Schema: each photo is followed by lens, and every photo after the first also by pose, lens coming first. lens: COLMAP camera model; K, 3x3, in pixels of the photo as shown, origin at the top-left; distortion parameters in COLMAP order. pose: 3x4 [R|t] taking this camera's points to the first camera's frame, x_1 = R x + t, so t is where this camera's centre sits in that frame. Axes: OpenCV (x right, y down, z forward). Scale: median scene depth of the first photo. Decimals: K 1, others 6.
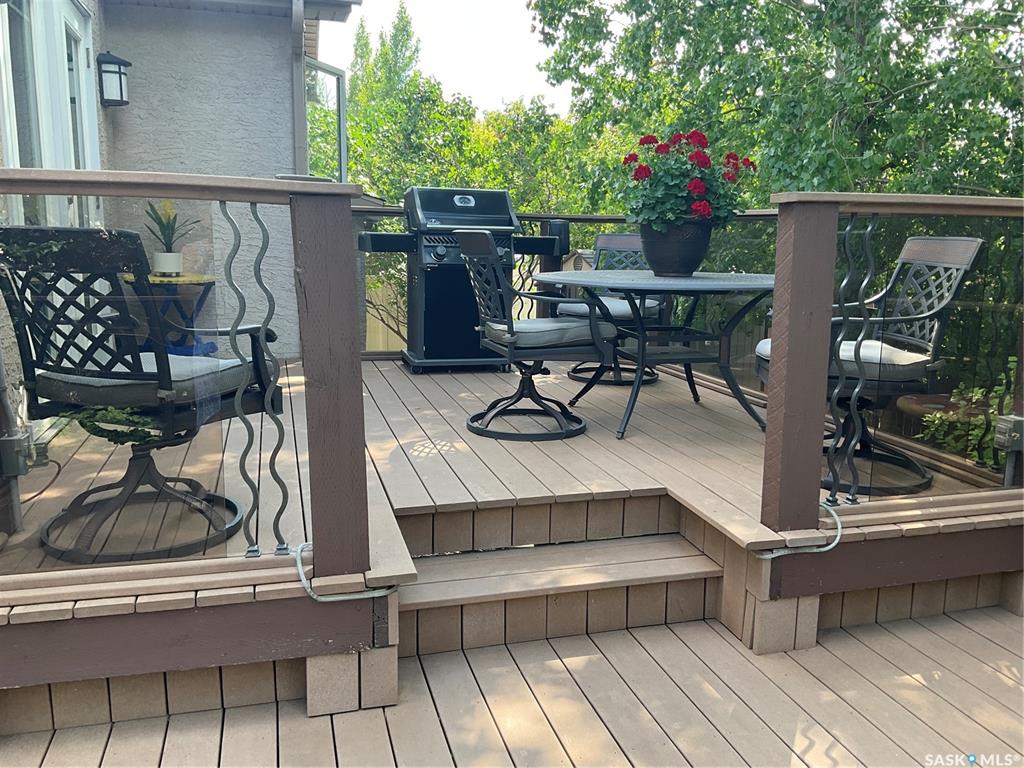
lens RADIAL K [[845.8, 0, 510.8], [0, 845.8, 390.1], [0, 0, 1]] dist [0.056545, -0.113032]
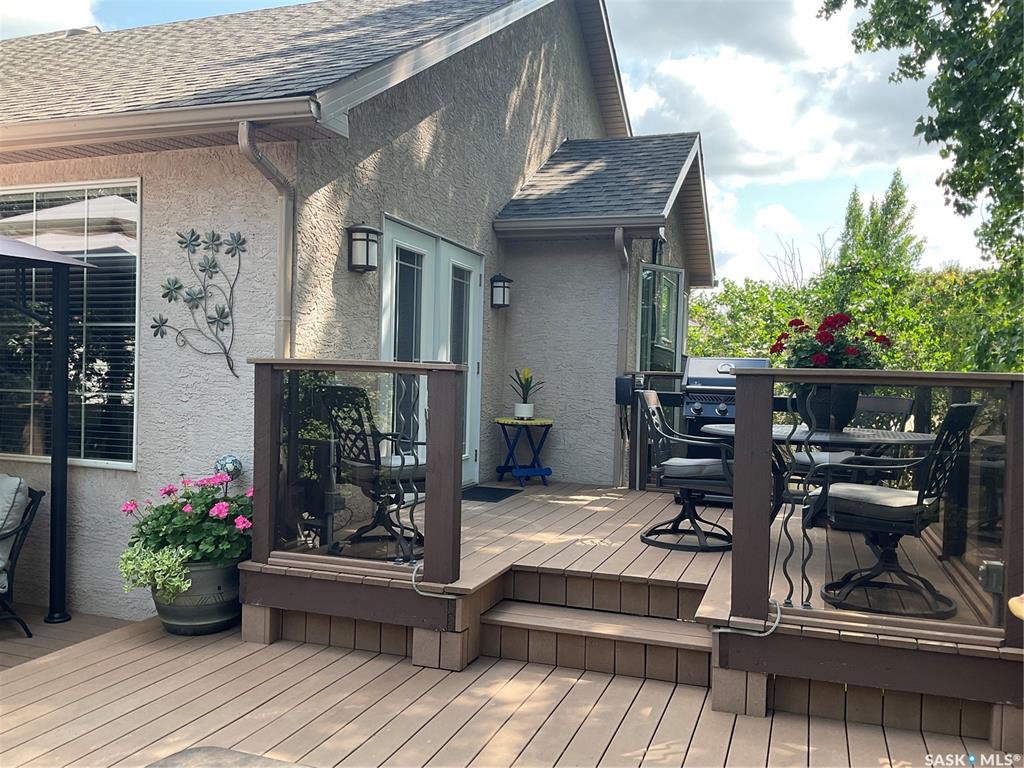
lens RADIAL K [[845.8, 0, 510.8], [0, 845.8, 390.1], [0, 0, 1]] dist [0.056545, -0.113032]
pose [[0.816585, 0.015881, -0.577007, 0.756514], [-0.121627, 0.981912, -0.145102, 0.051109], [0.564265, 0.188668, 0.803747, -0.320055]]
